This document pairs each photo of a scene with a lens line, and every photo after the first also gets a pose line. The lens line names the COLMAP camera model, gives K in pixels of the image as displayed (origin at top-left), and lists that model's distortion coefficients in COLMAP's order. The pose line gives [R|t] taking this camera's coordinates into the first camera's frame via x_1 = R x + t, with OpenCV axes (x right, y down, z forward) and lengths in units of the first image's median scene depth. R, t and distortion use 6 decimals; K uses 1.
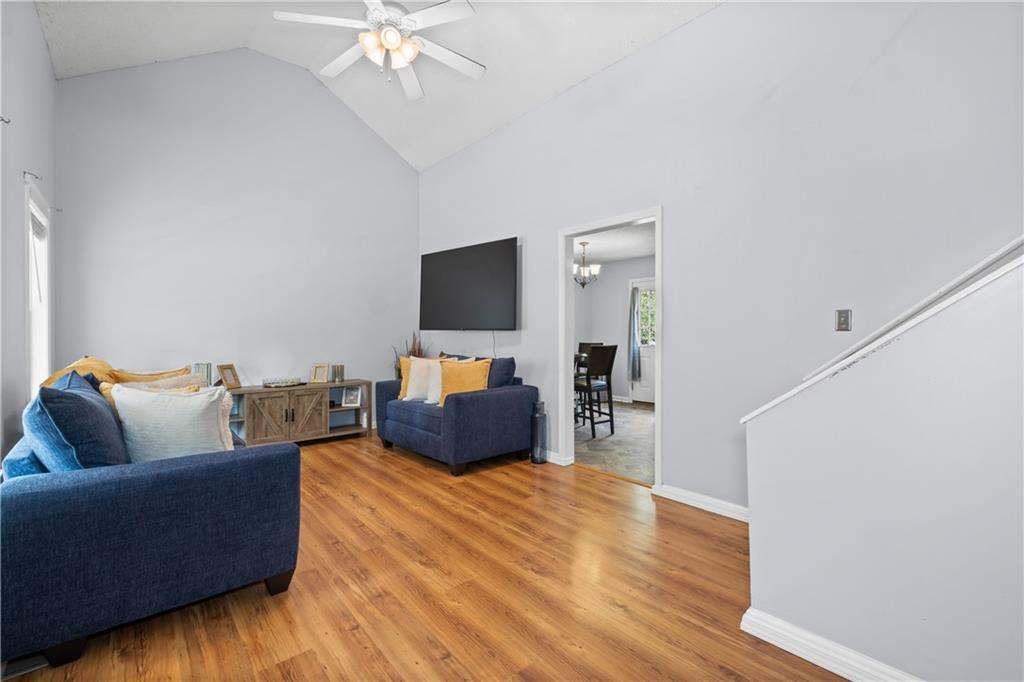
lens RADIAL K [[452.3, 0, 531.4], [0, 452.3, 336.5], [0, 0, 1]] dist [0.000990, -0.000025]
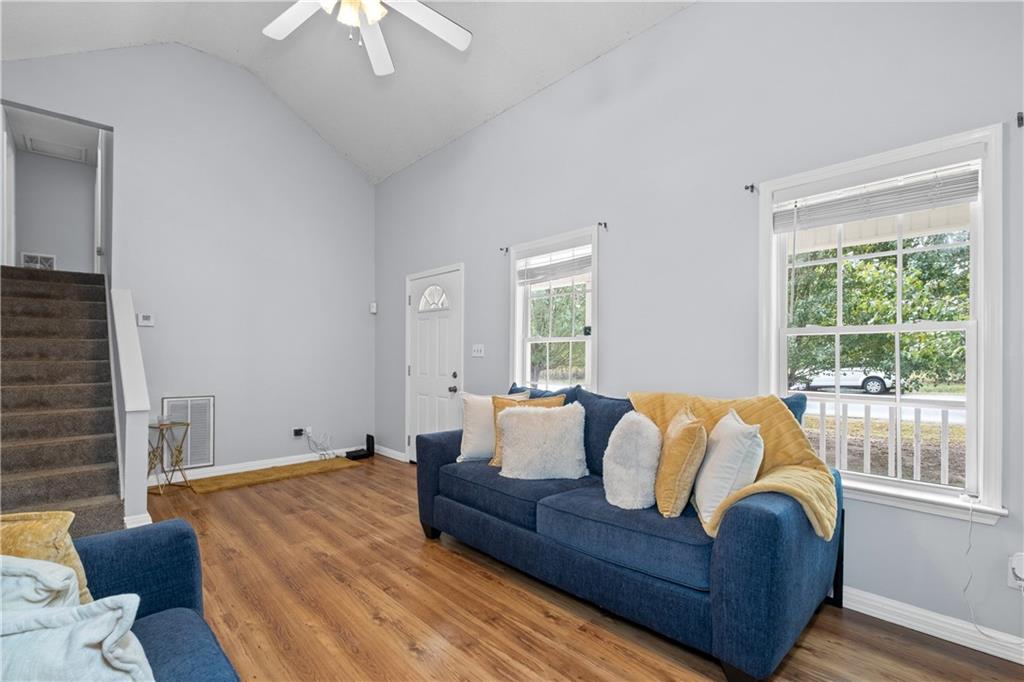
lens RADIAL K [[457.7, 0, 518.8], [0, 457.7, 344.6], [0, 0, 1]] dist [-0.000297, -0.000492]
pose [[-0.999403, -0.002725, -0.034437, -0.569140], [-0.002239, 0.999898, -0.014135, -0.021897], [0.034472, -0.014050, -0.999307, 1.796872]]
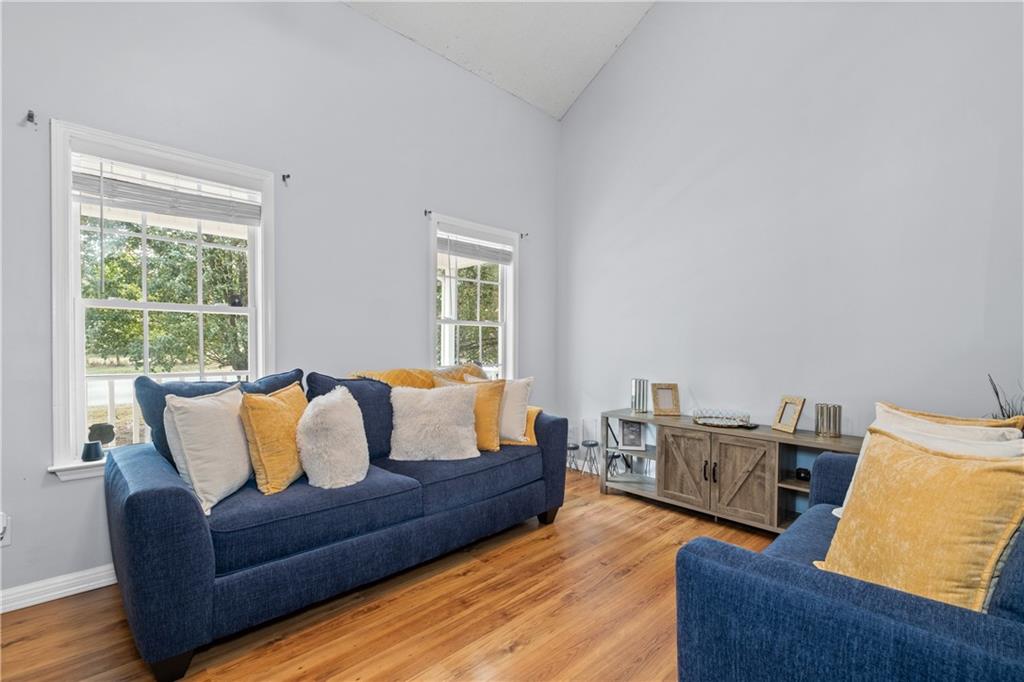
lens RADIAL K [[452.2, 0, 513.7], [0, 452.2, 359.6], [0, 0, 1]] dist [0.000549, -0.000050]
pose [[0.039201, 0.023835, -0.998947, 0.134954], [-0.014011, 0.999630, 0.023301, 0.010009], [0.999133, 0.013083, 0.039520, 1.111220]]
